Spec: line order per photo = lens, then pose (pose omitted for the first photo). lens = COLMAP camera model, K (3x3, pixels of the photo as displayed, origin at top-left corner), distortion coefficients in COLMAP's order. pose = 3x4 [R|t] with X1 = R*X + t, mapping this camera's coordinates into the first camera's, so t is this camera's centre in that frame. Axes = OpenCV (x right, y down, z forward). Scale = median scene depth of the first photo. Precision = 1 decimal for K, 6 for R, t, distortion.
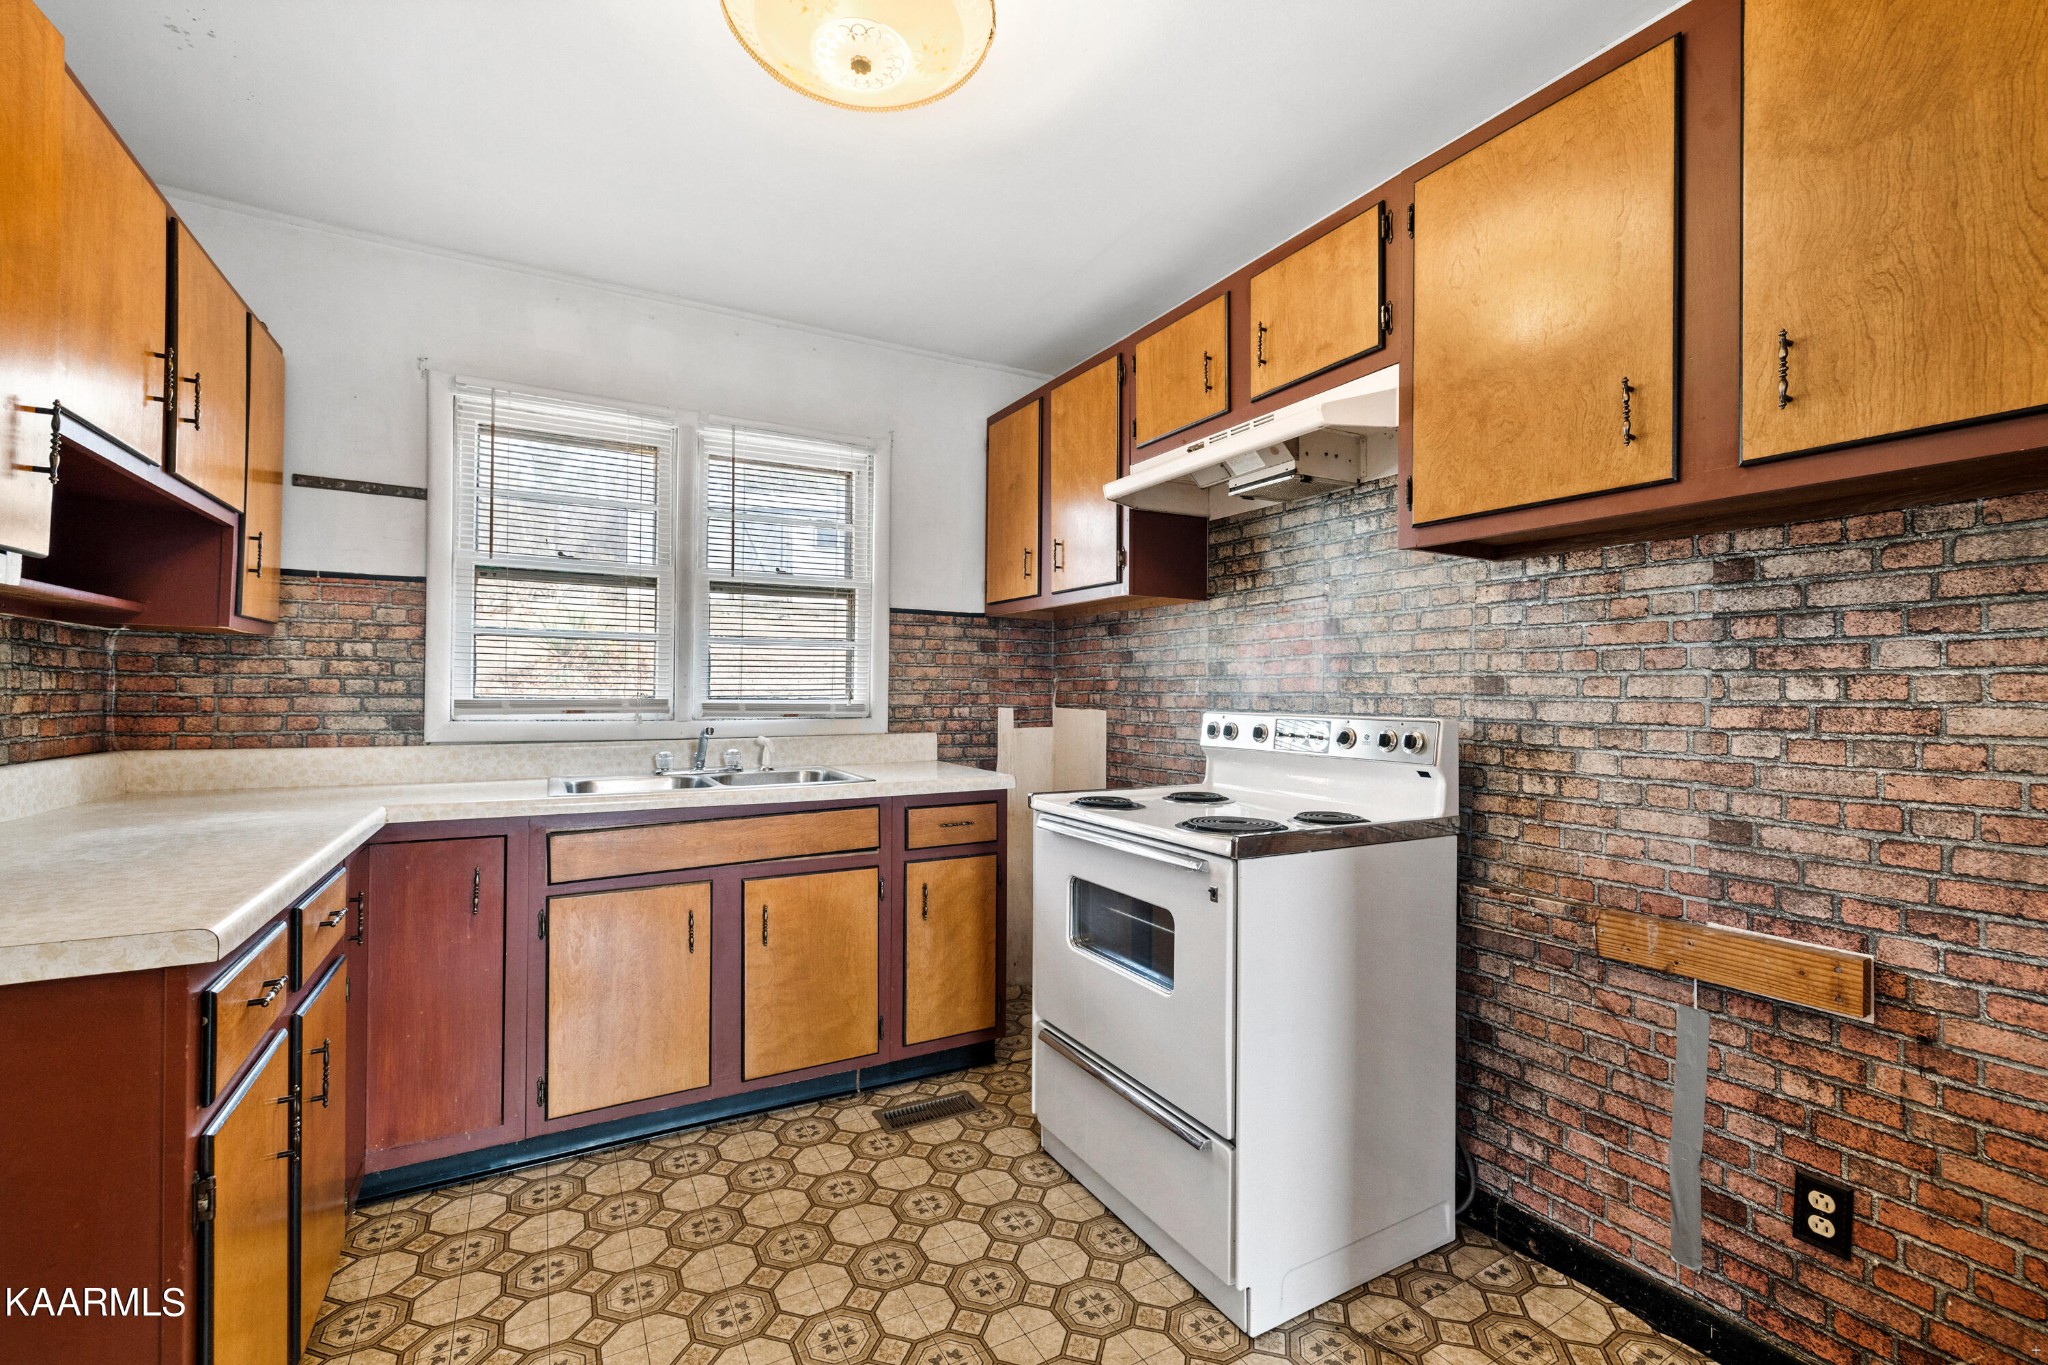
lens RADIAL K [[859.0, 0, 1029.0], [0, 859.0, 687.2], [0, 0, 1]] dist [0.002518, 0.000352]
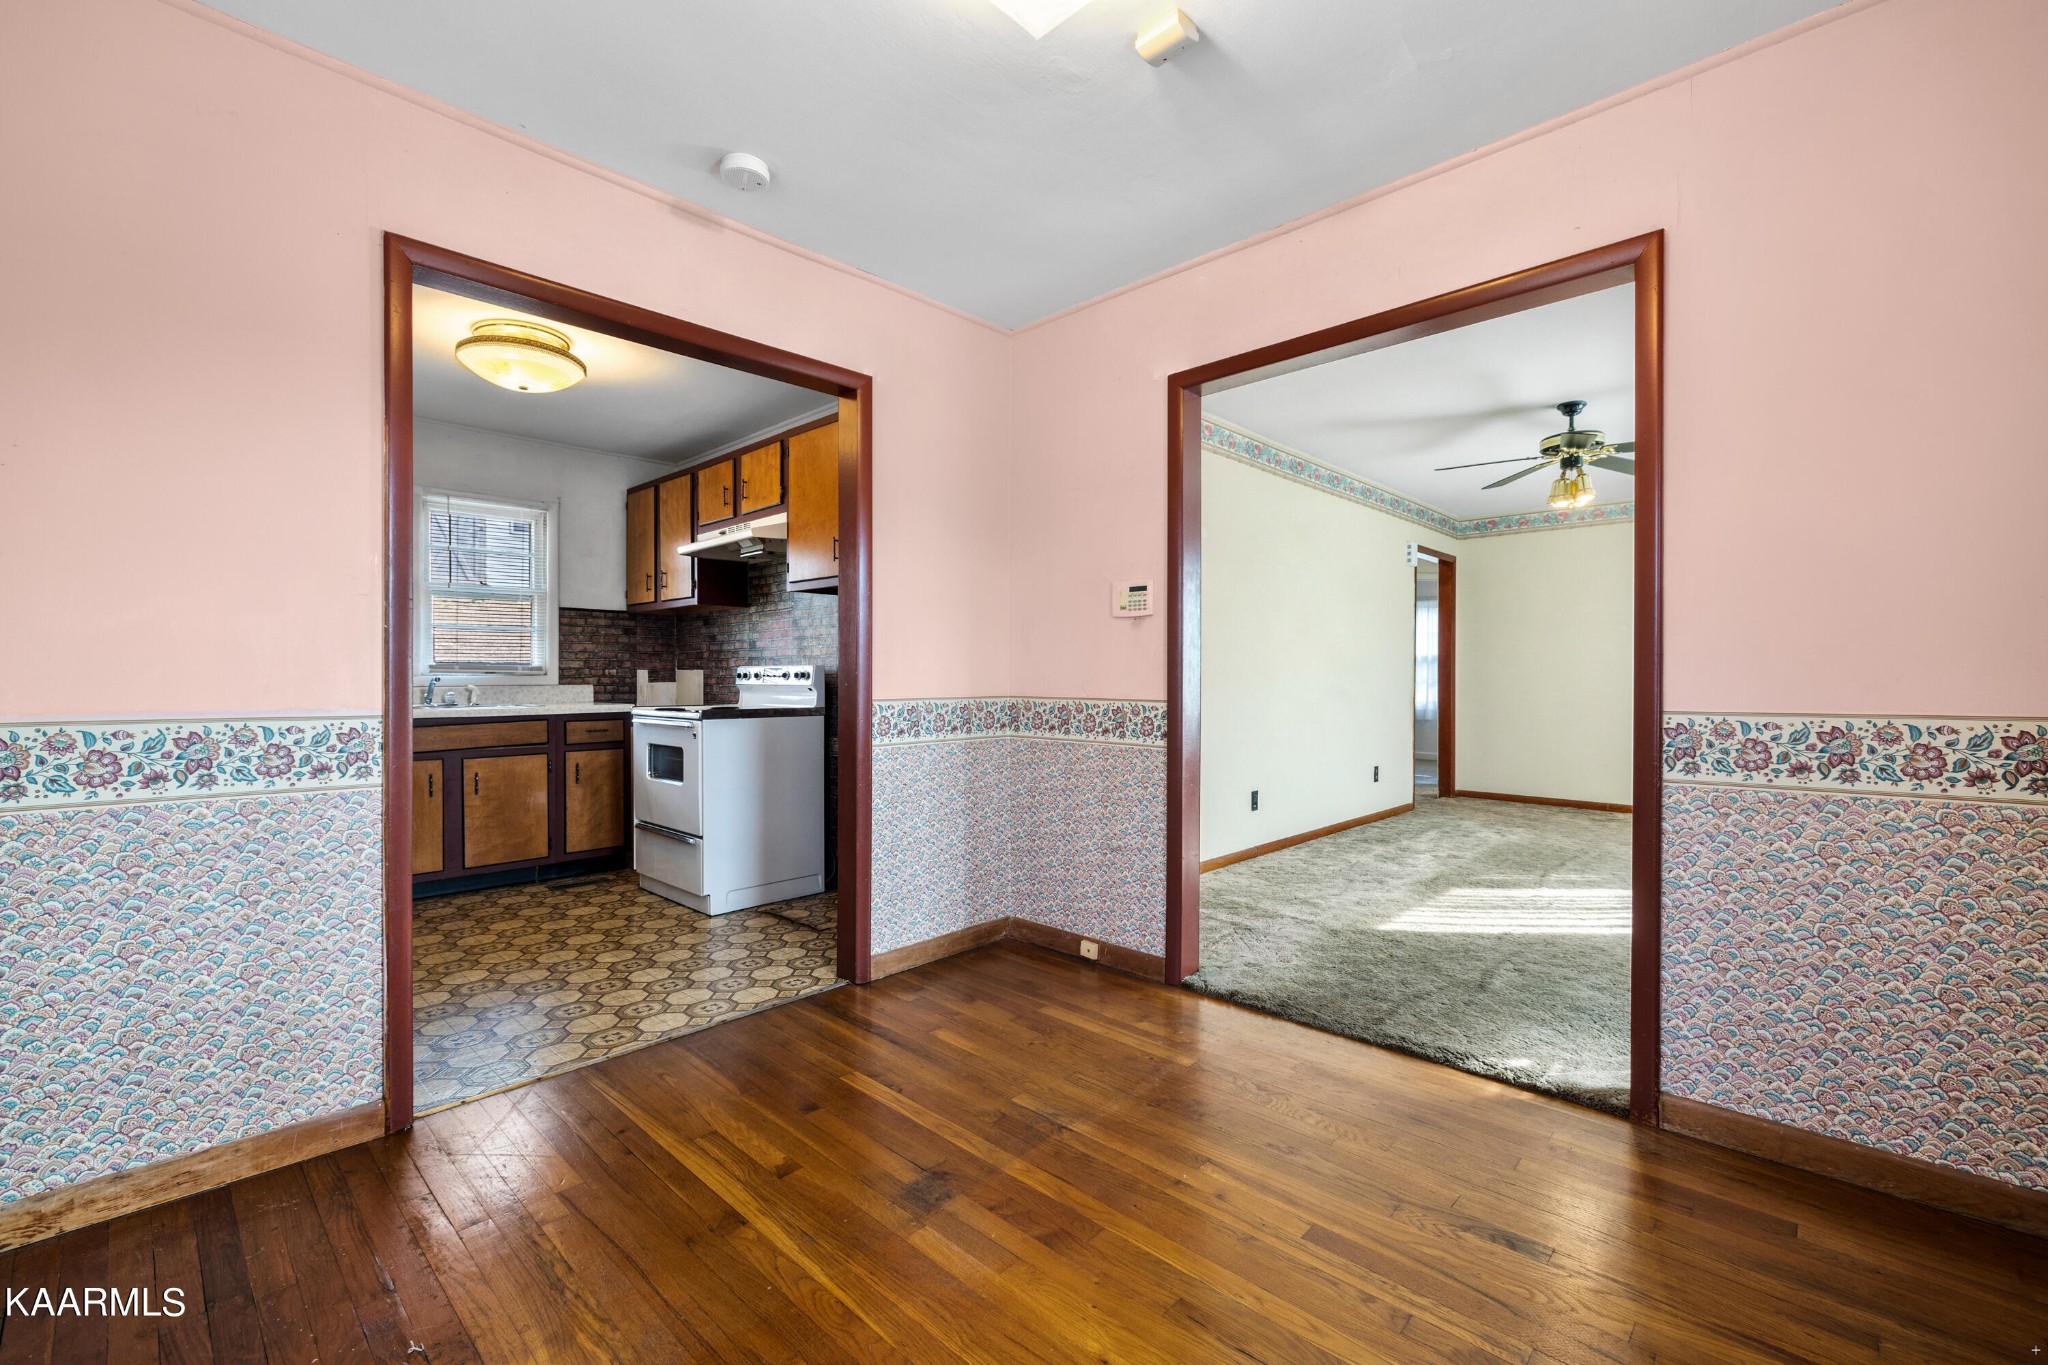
lens RADIAL K [[812.4, 0, 1001.5], [0, 812.4, 678.9], [0, 0, 1]] dist [0.000389, 0.000099]
pose [[0.955981, -0.009431, 0.293278, 0.238032], [0.006321, 0.999913, 0.011551, 0.038902], [-0.293361, -0.009189, 0.955958, -0.911845]]
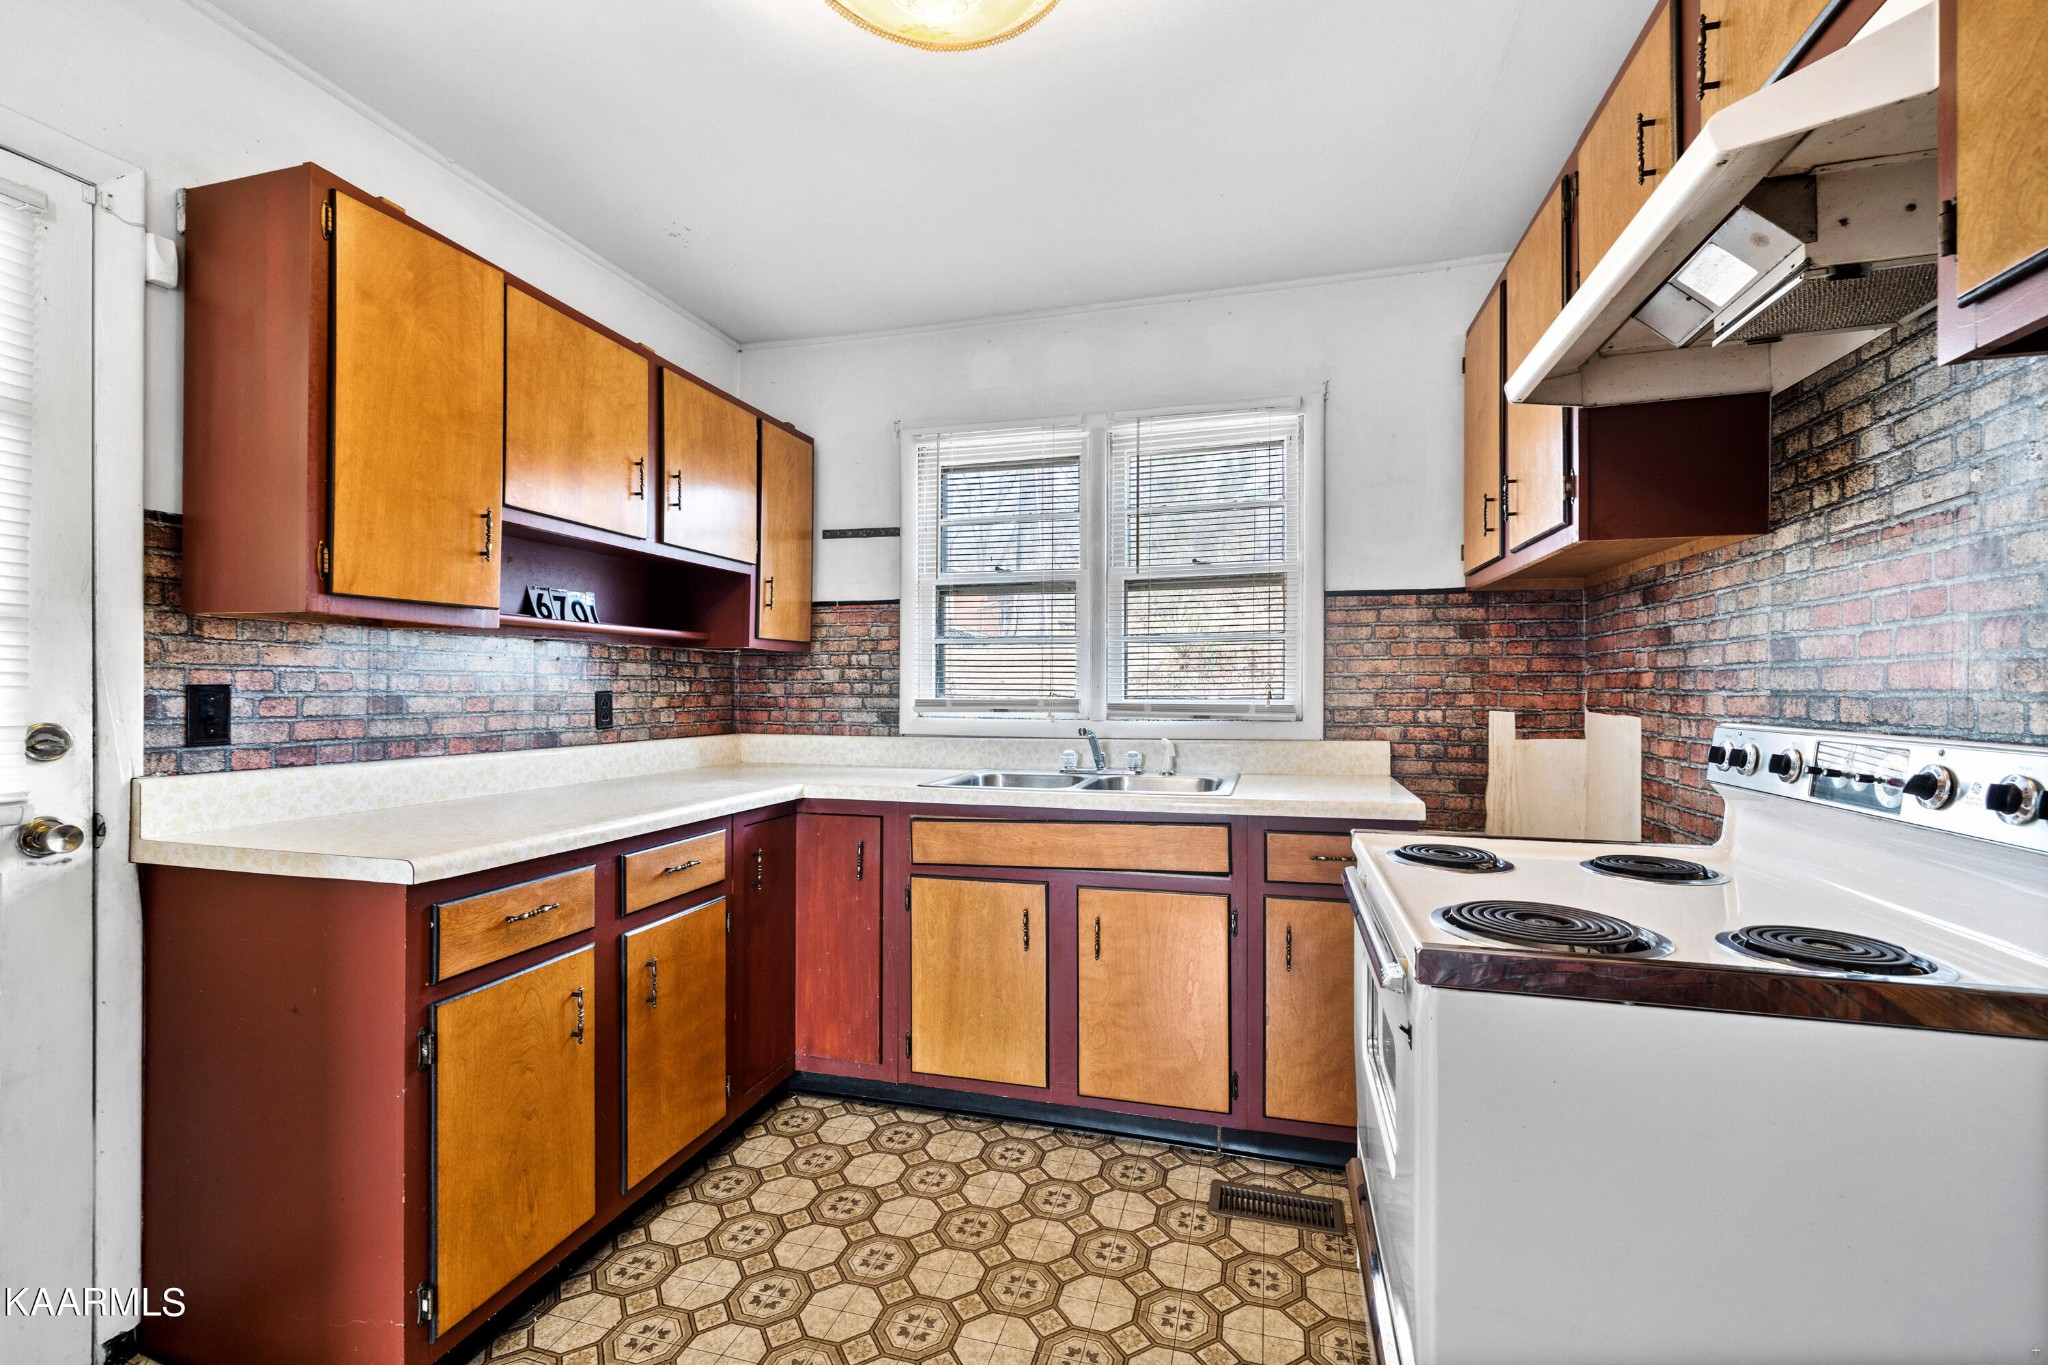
lens RADIAL K [[859.0, 0, 1029.0], [0, 859.0, 687.2], [0, 0, 1]] dist [0.002518, 0.000352]
pose [[0.713261, -0.006558, -0.700868, 0.286116], [0.008481, 0.999964, -0.000725, -0.000180], [0.700848, -0.005427, 0.713290, 0.253854]]
